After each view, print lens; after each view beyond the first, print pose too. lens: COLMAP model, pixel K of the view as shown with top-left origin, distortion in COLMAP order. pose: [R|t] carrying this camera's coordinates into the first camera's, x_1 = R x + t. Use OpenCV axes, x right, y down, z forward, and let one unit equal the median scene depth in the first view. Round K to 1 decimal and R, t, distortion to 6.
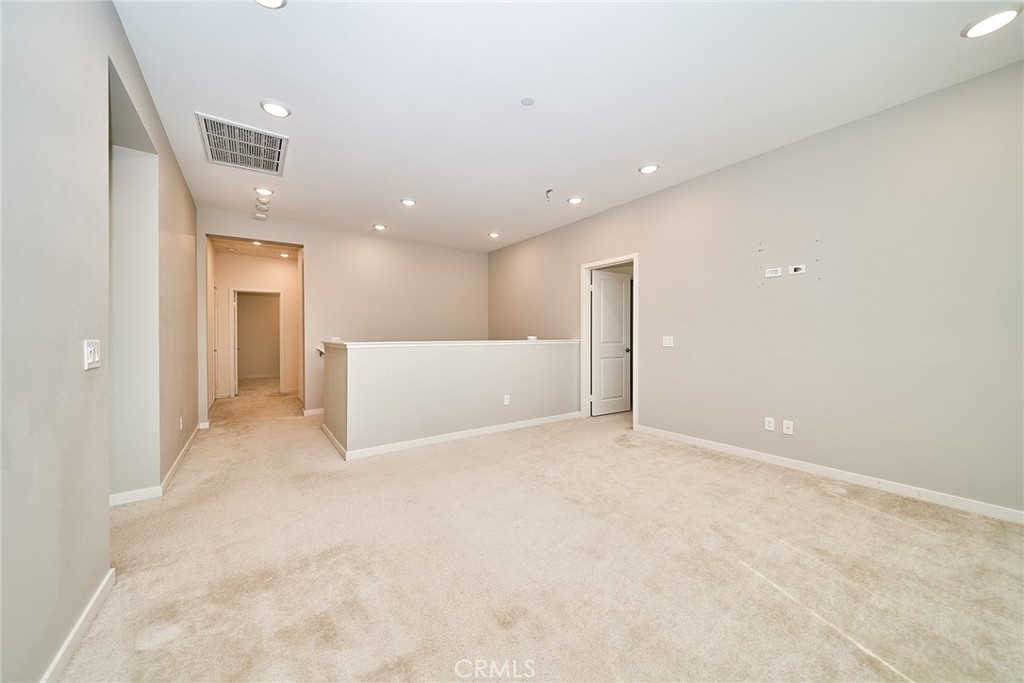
lens RADIAL K [[356.0, 0, 499.3], [0, 356.0, 337.5], [0, 0, 1]] dist [0.001719, 0.000341]
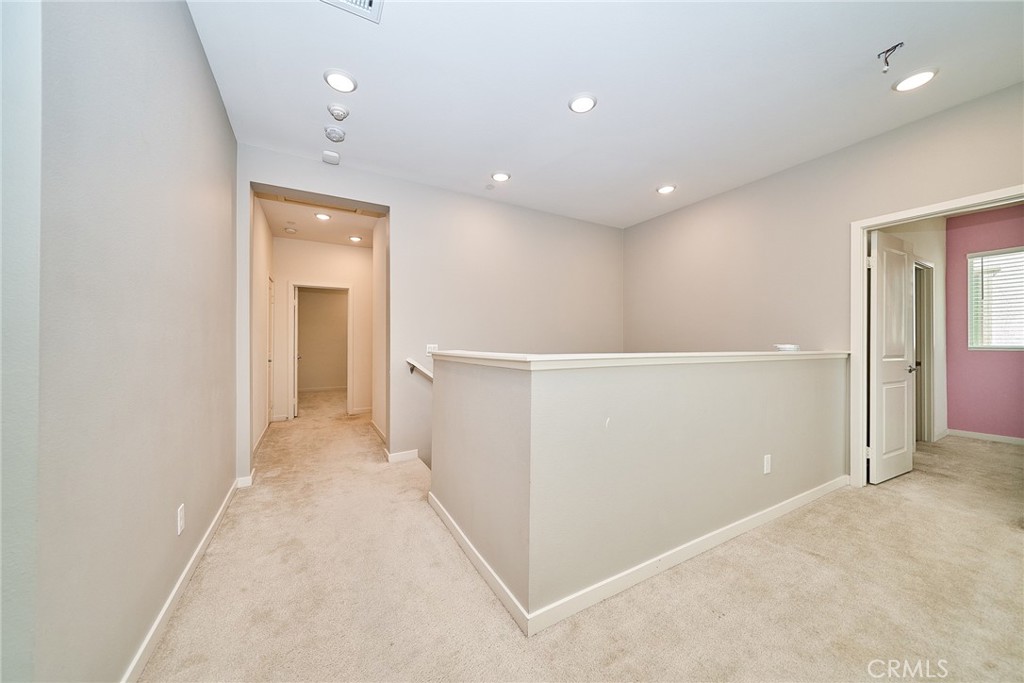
lens RADIAL K [[349.5, 0, 511.6], [0, 349.5, 343.4], [0, 0, 1]] dist [0.001526, -0.000666]
pose [[0.995879, 0.006027, -0.090487, -0.269442], [-0.006573, 0.999962, -0.005736, -0.000077], [0.090449, 0.006308, 0.995881, 0.380074]]
